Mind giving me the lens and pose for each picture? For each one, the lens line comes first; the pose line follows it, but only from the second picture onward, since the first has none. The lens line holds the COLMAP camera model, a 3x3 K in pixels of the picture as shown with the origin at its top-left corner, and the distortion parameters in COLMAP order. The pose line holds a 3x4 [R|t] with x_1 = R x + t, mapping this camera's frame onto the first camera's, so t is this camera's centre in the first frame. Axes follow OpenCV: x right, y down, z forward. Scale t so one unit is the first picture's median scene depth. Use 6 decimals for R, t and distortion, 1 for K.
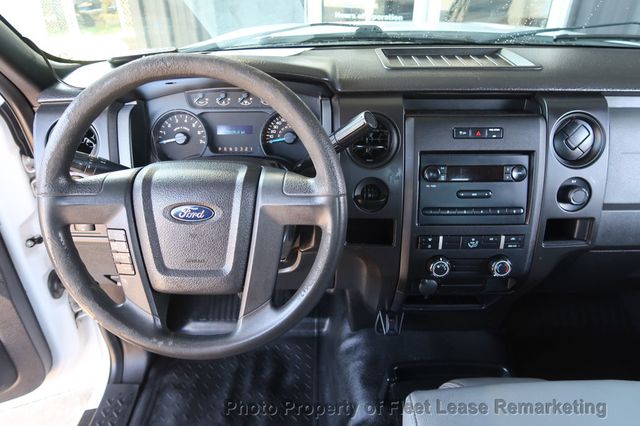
lens RADIAL K [[442.2, 0, 320.0], [0, 442.2, 213.0], [0, 0, 1]] dist [-0.017043, -0.000811]
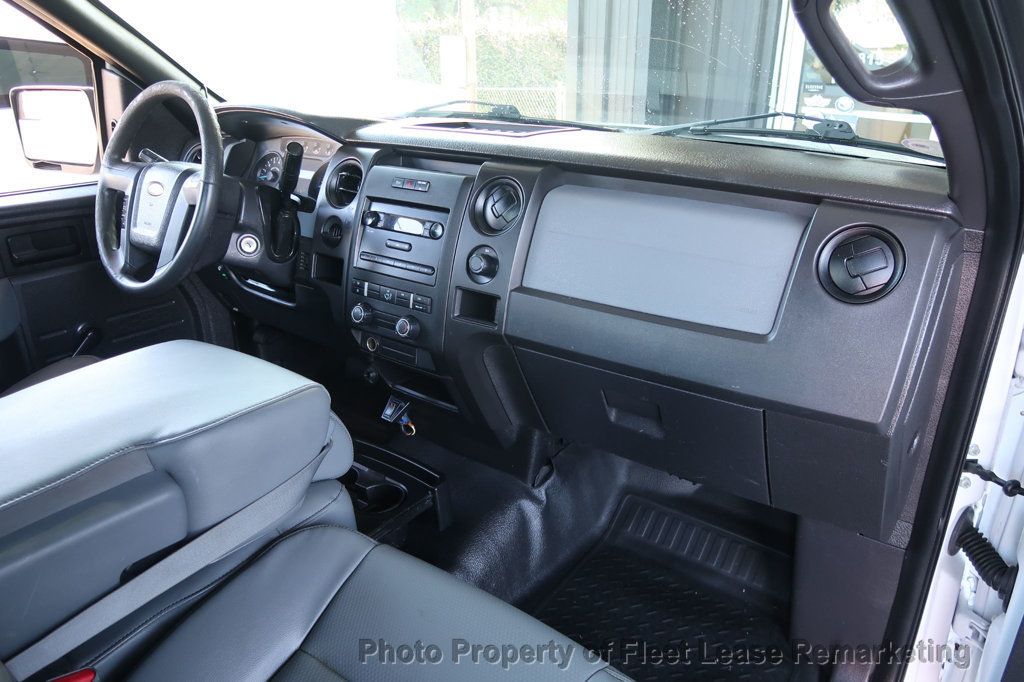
lens RADIAL K [[707.5, 0, 512.0], [0, 707.5, 341.0], [0, 0, 1]] dist [-0.017043, -0.000811]
pose [[0.815304, 0.231324, -0.530819, 1.412476], [-0.312884, 0.947374, -0.067717, 0.182967], [0.487220, 0.221294, 0.844775, -0.162617]]
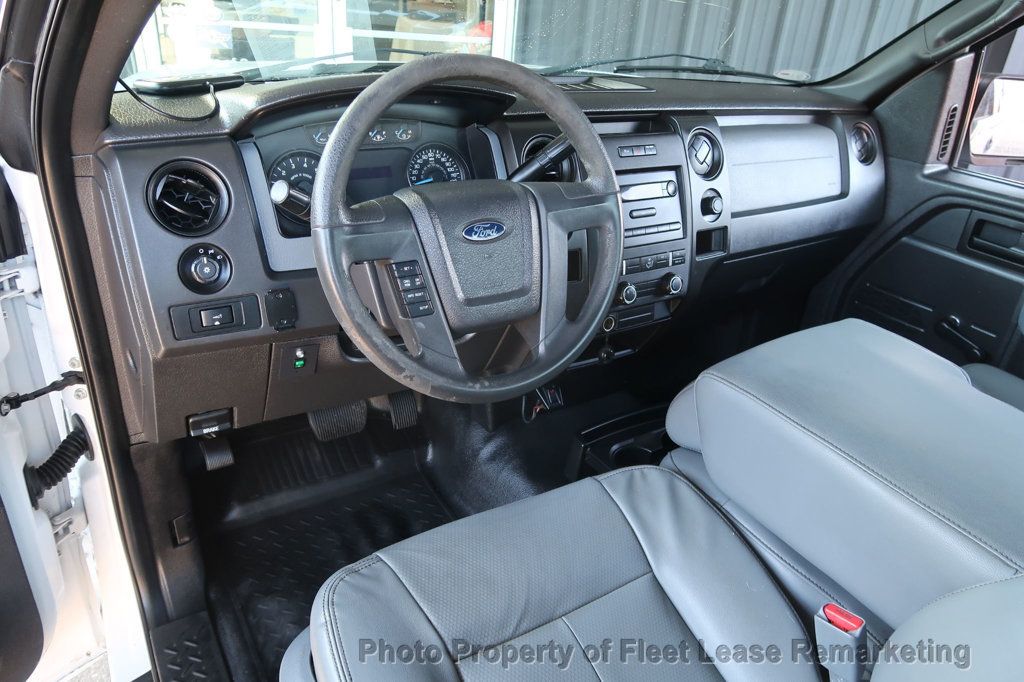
lens RADIAL K [[707.5, 0, 512.0], [0, 707.5, 341.0], [0, 0, 1]] dist [-0.017043, -0.000811]
pose [[0.836729, -0.186723, 0.514800, -0.745312], [0.215067, 0.976588, 0.004660, 0.162376], [-0.503618, 0.106818, 0.857297, -0.172828]]
